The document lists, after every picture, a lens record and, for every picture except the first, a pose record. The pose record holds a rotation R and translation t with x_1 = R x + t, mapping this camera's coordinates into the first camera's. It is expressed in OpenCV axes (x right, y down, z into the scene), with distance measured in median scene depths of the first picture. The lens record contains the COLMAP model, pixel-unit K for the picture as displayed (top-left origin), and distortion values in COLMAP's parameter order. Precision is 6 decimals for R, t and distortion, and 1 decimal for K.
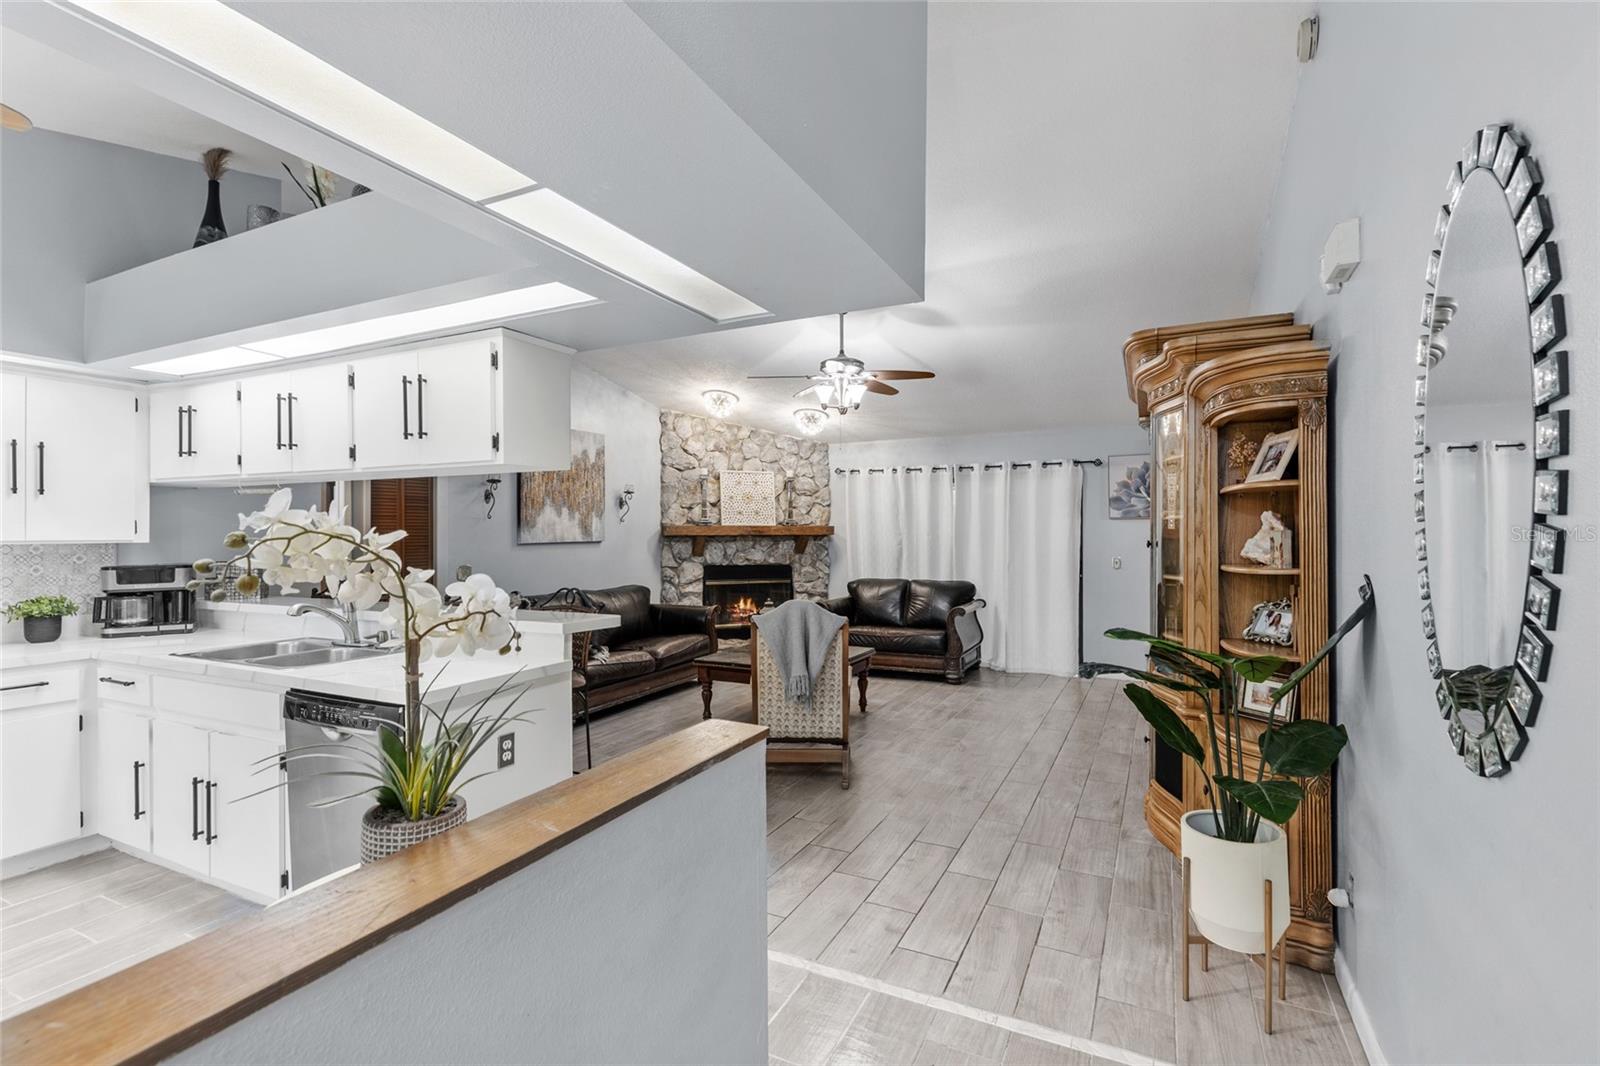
lens RADIAL K [[722.8, 0, 805.6], [0, 722.8, 536.9], [0, 0, 1]] dist [0.005679, 0.001154]
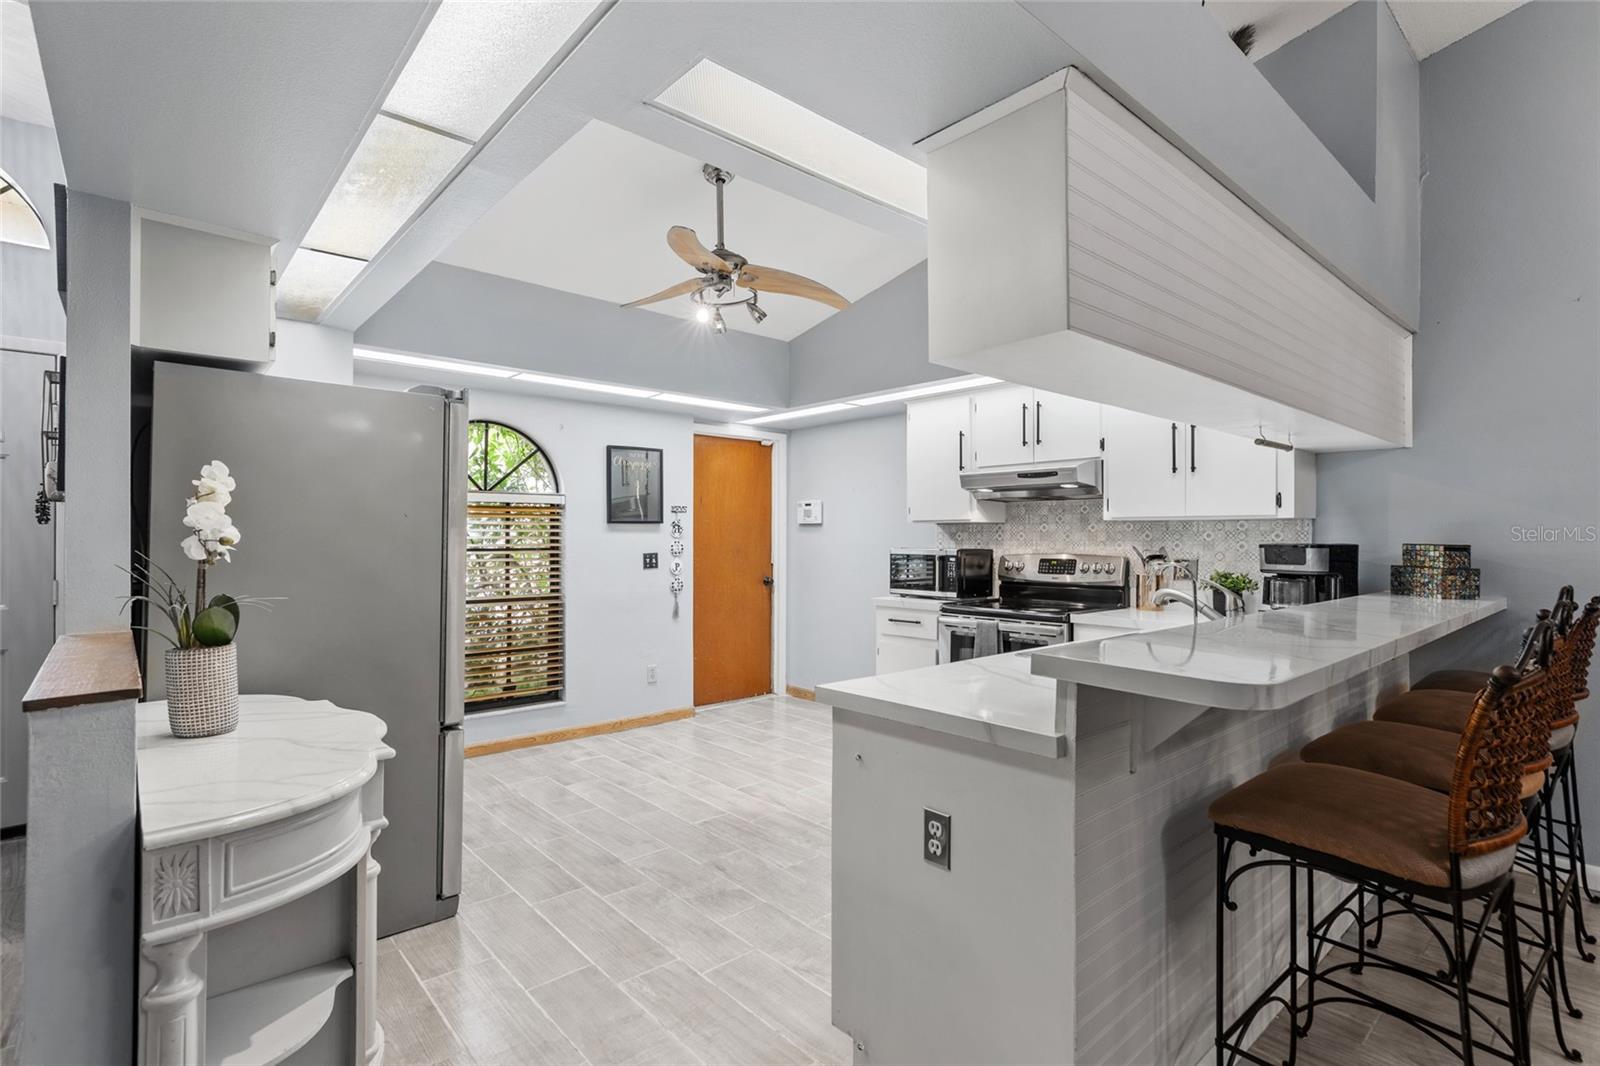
lens RADIAL K [[761.8, 0, 803.4], [0, 761.8, 531.8], [0, 0, 1]] dist [-0.001907, -0.000166]
pose [[-0.377650, -0.003771, -0.925941, 0.071181], [-0.005771, 0.999982, -0.001719, 0.013567], [0.925930, 0.004695, -0.377665, 0.371144]]
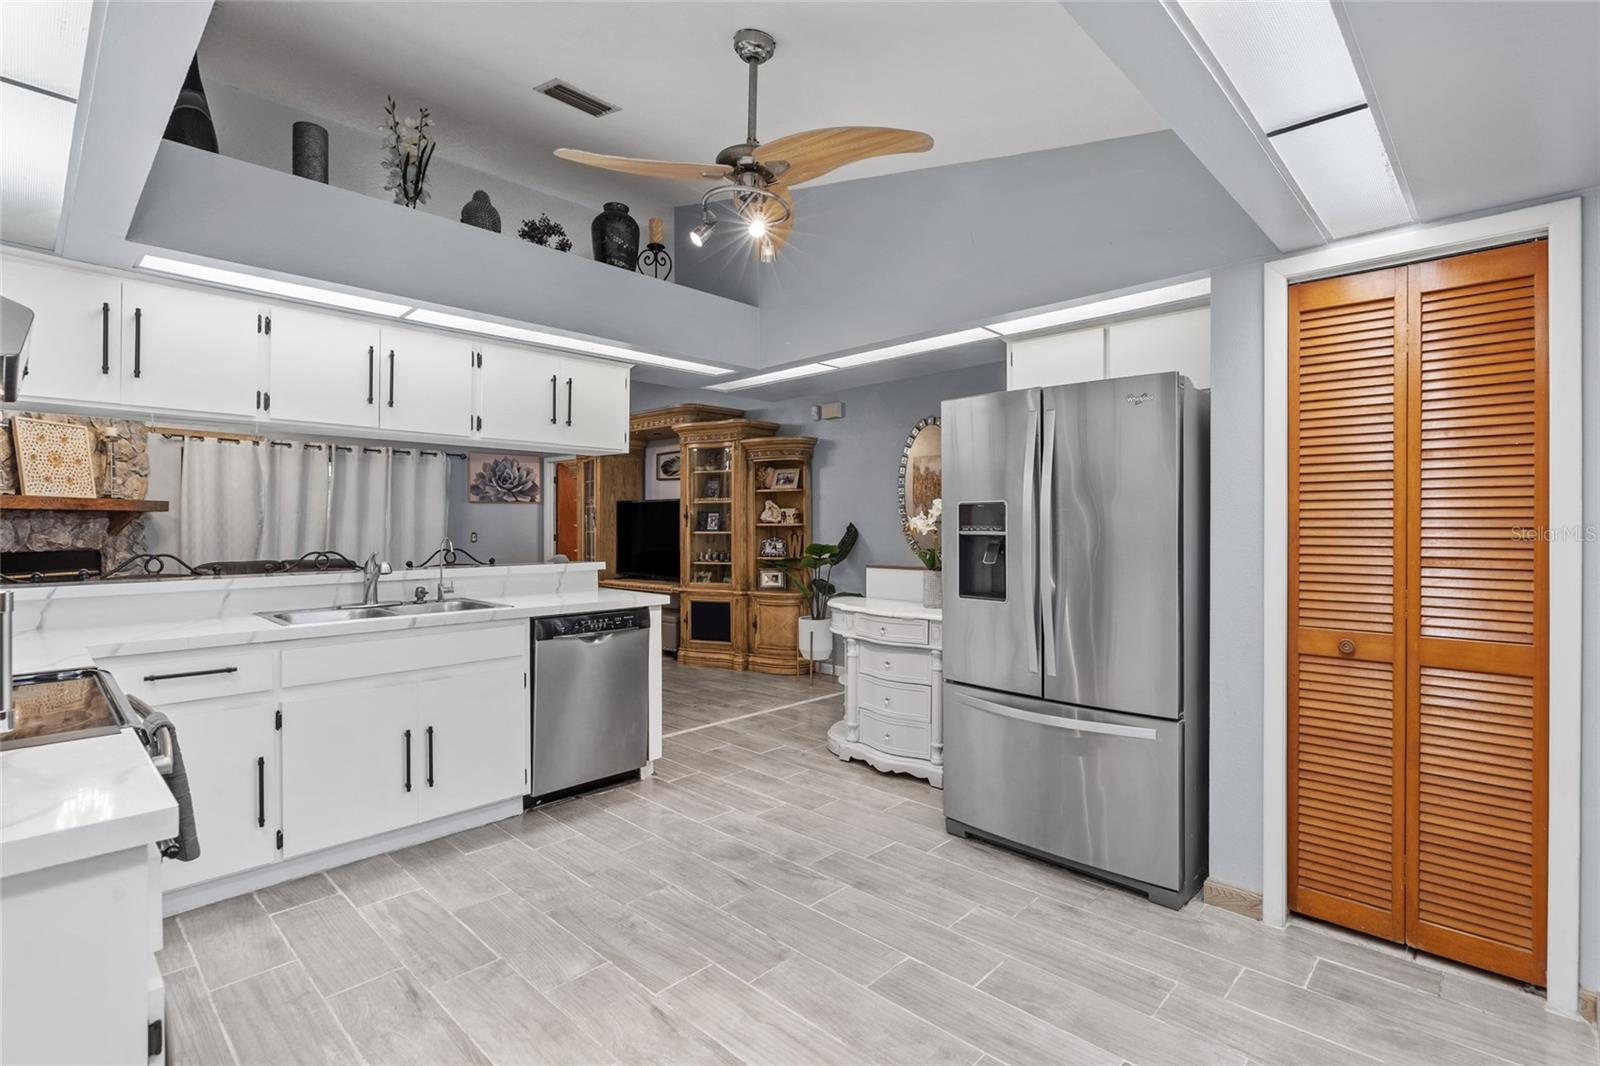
lens RADIAL K [[757.8, 0, 792.3], [0, 757.8, 524.8], [0, 0, 1]] dist [-0.001221, 0.000379]
pose [[0.310034, 0.001740, 0.950724, -0.588805], [0.003521, 0.999989, -0.002978, 0.017986], [-0.950719, 0.004270, 0.310025, 0.058786]]
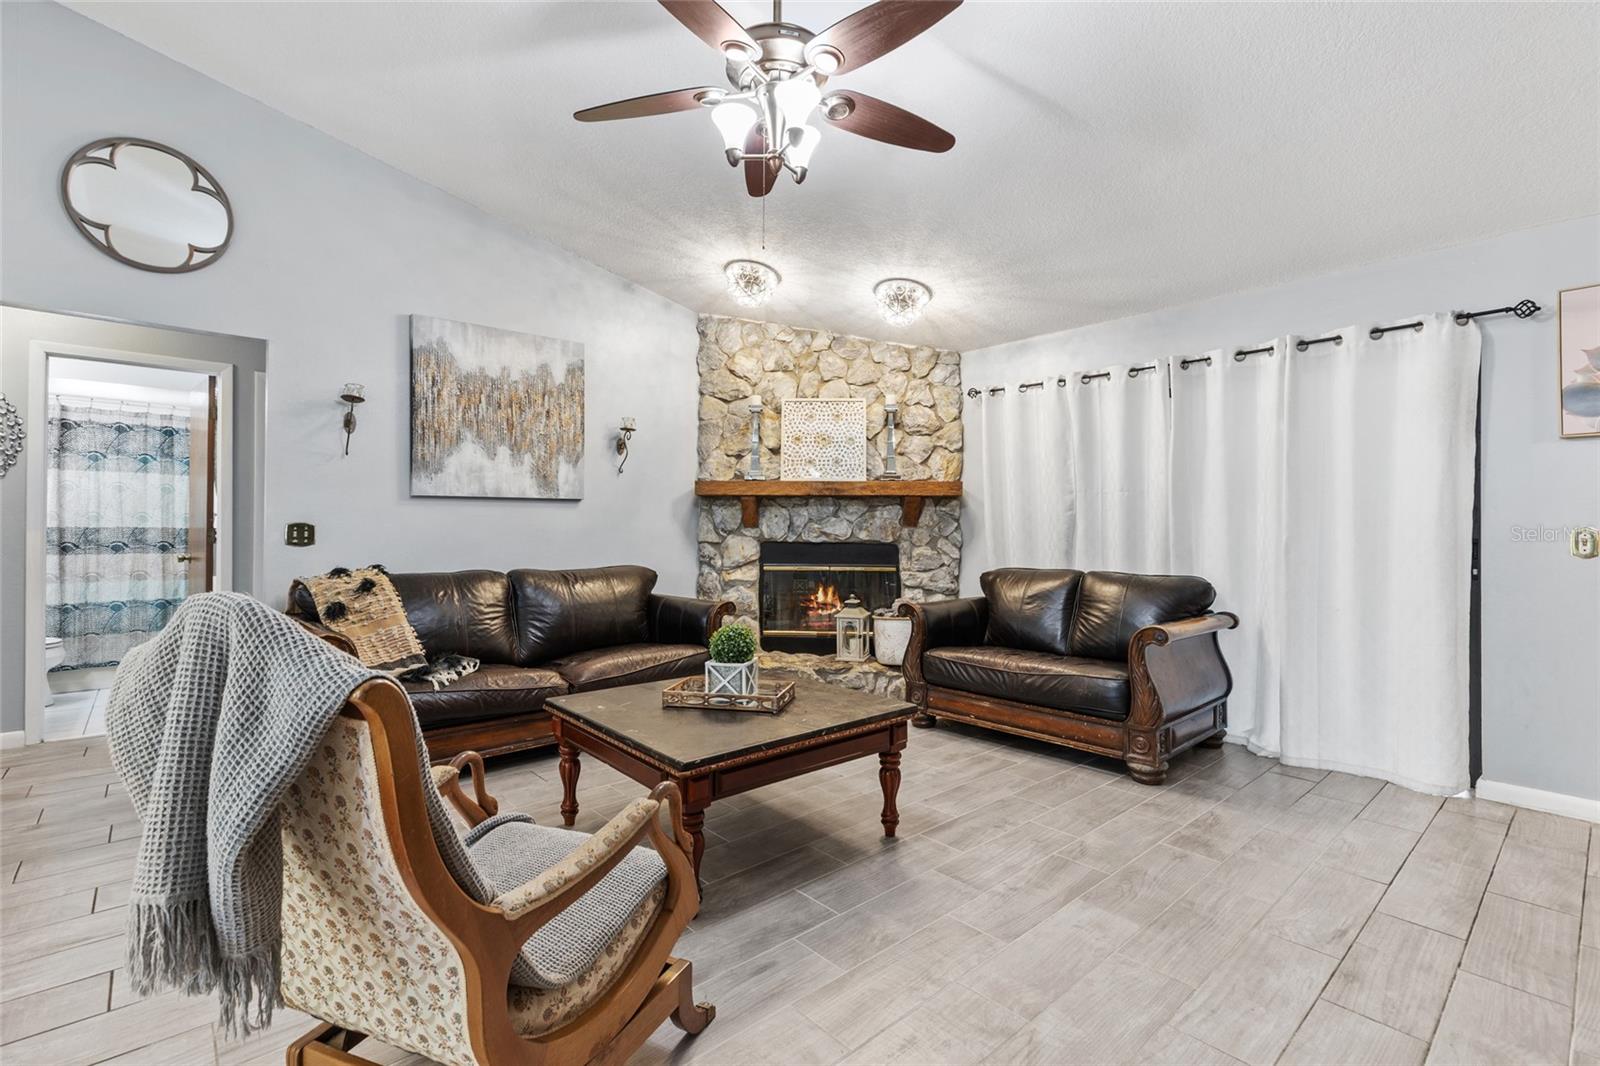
lens RADIAL K [[721.9, 0, 800.1], [0, 721.9, 524.7], [0, 0, 1]] dist [0.002501, 0.000032]
pose [[0.926356, 0.005192, -0.376614, 0.150128], [-0.009647, 0.999904, -0.009944, 0.030862], [0.376527, 0.012845, 0.926317, 0.396553]]
